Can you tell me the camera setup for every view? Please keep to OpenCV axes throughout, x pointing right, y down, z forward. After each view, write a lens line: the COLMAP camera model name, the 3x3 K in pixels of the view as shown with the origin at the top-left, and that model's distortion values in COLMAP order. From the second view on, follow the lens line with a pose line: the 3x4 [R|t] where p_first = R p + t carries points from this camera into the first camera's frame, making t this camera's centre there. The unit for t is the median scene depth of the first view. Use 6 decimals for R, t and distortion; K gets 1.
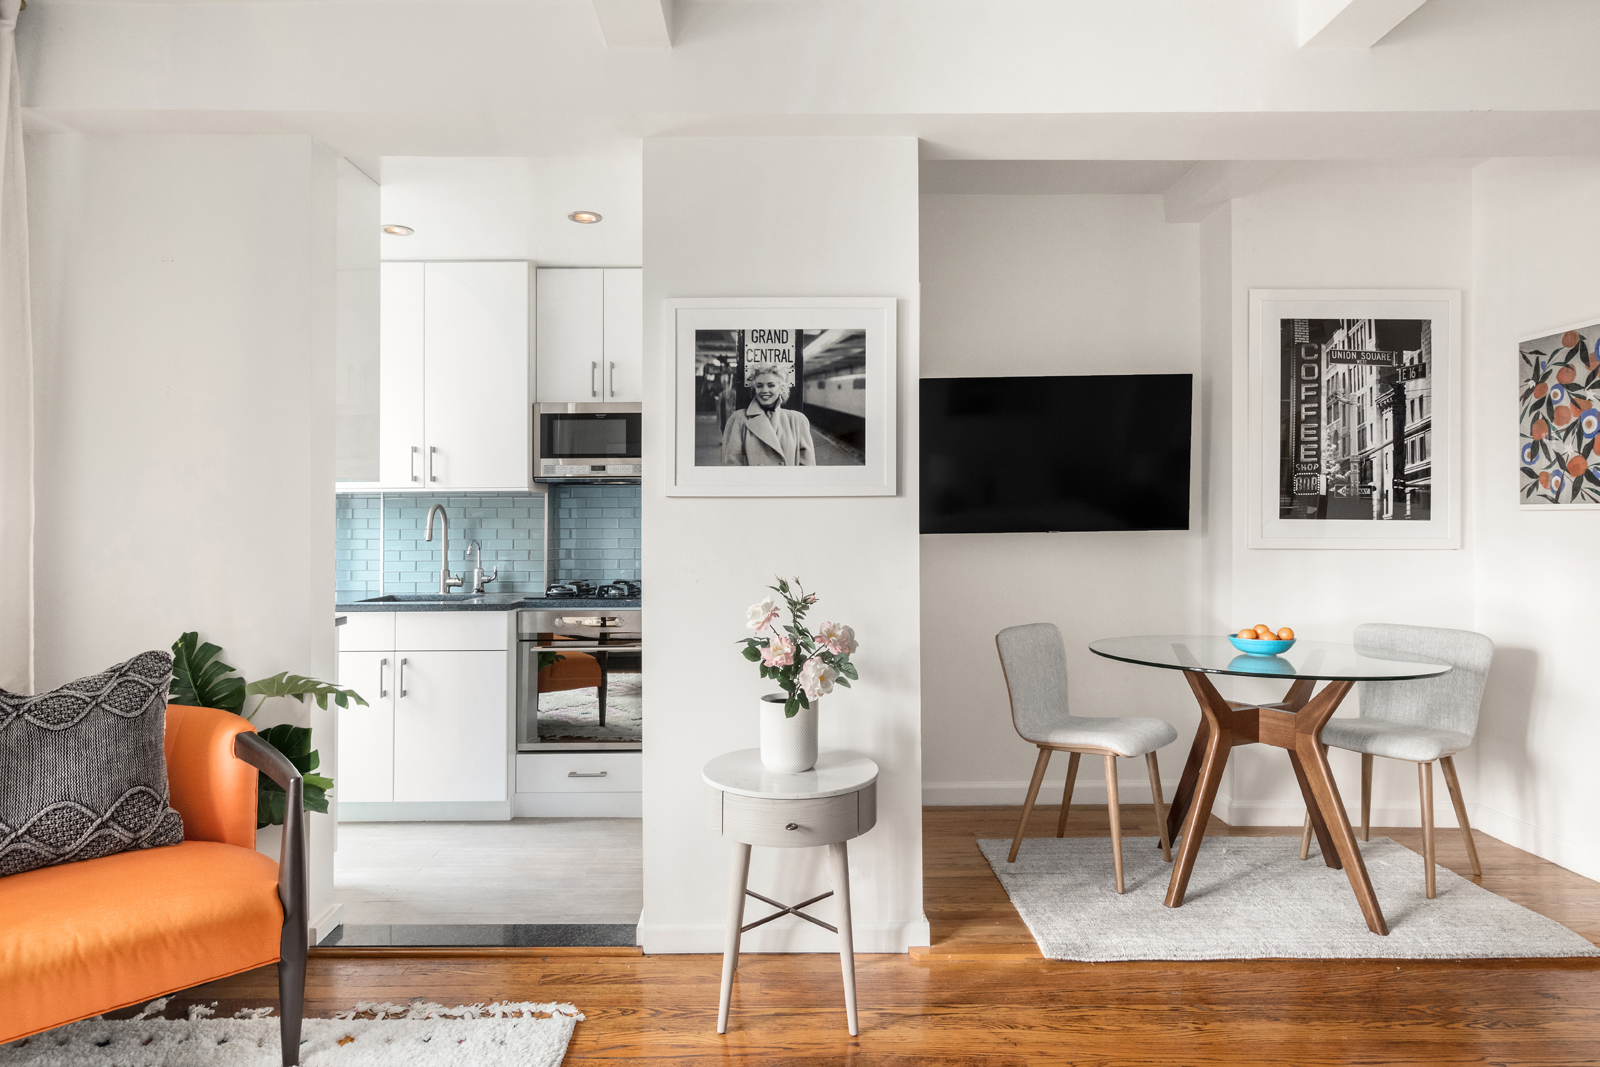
lens RADIAL K [[917.0, 0, 796.1], [0, 917.0, 516.3], [0, 0, 1]] dist [0.005895, 0.002868]
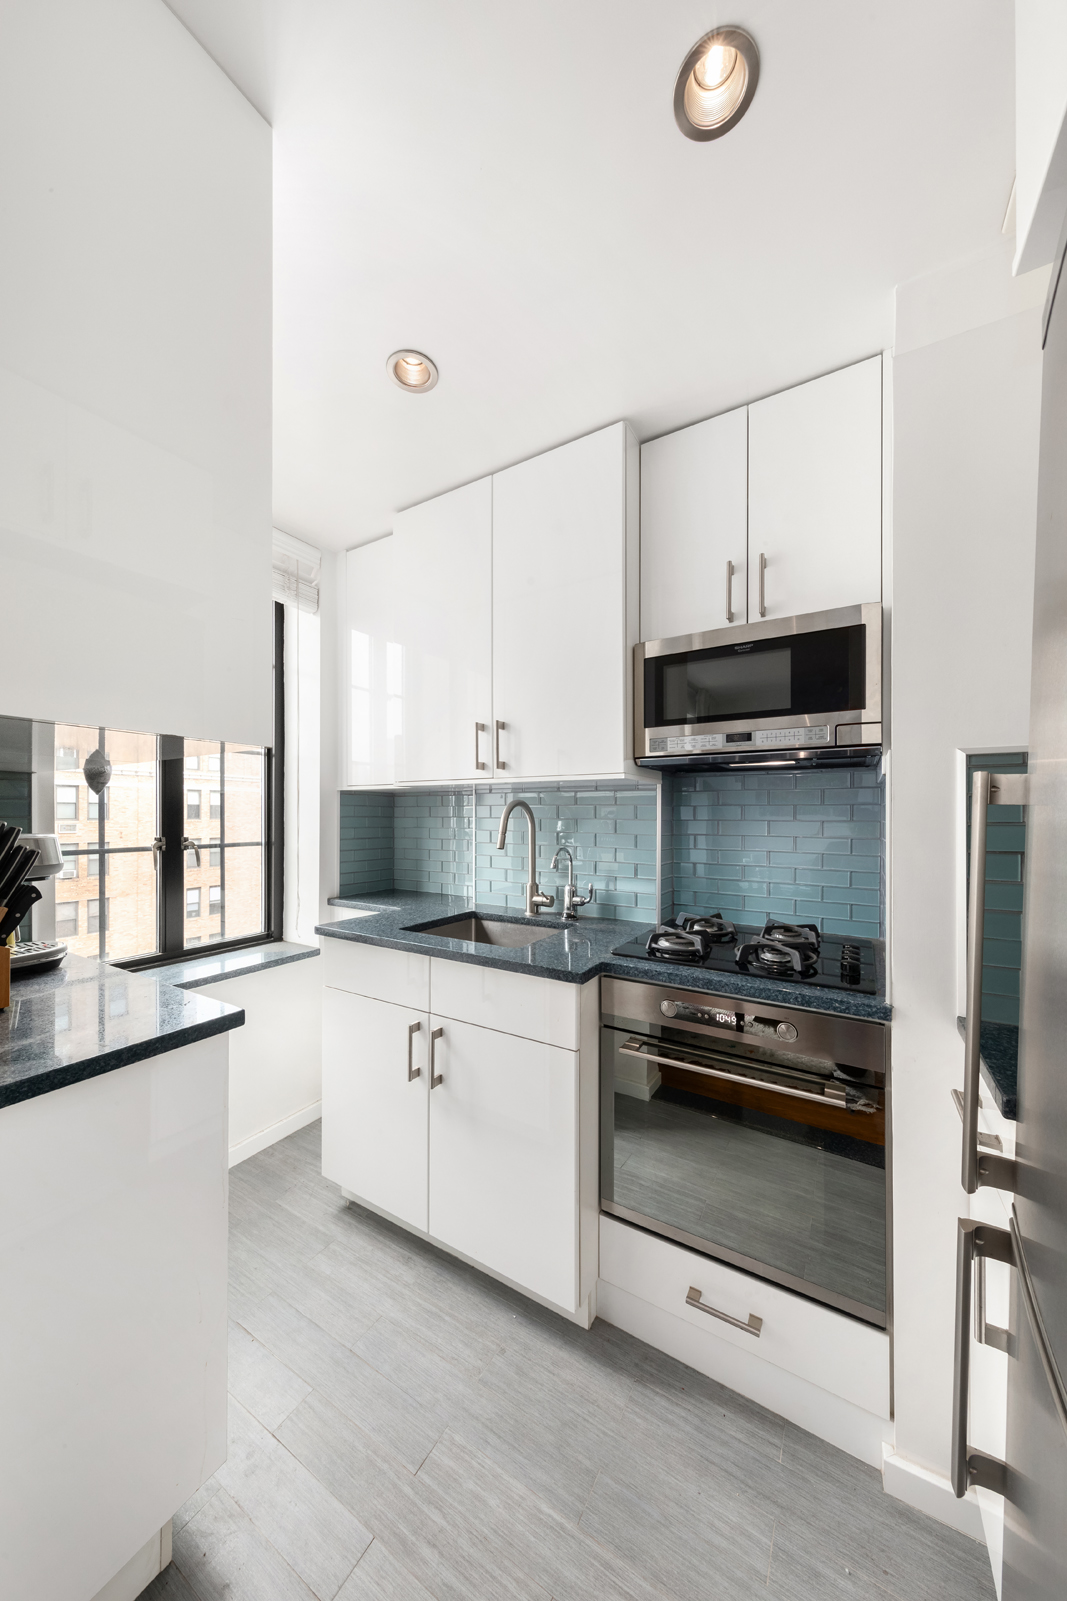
lens RADIAL K [[529.1, 0, 533.5], [0, 529.1, 800.5], [0, 0, 1]] dist [0.000026, 0.000002]
pose [[0.846322, -0.007779, -0.532614, -0.139418], [-0.002012, 0.999840, -0.017802, -0.005031], [0.532667, 0.016138, 0.846171, 0.610769]]
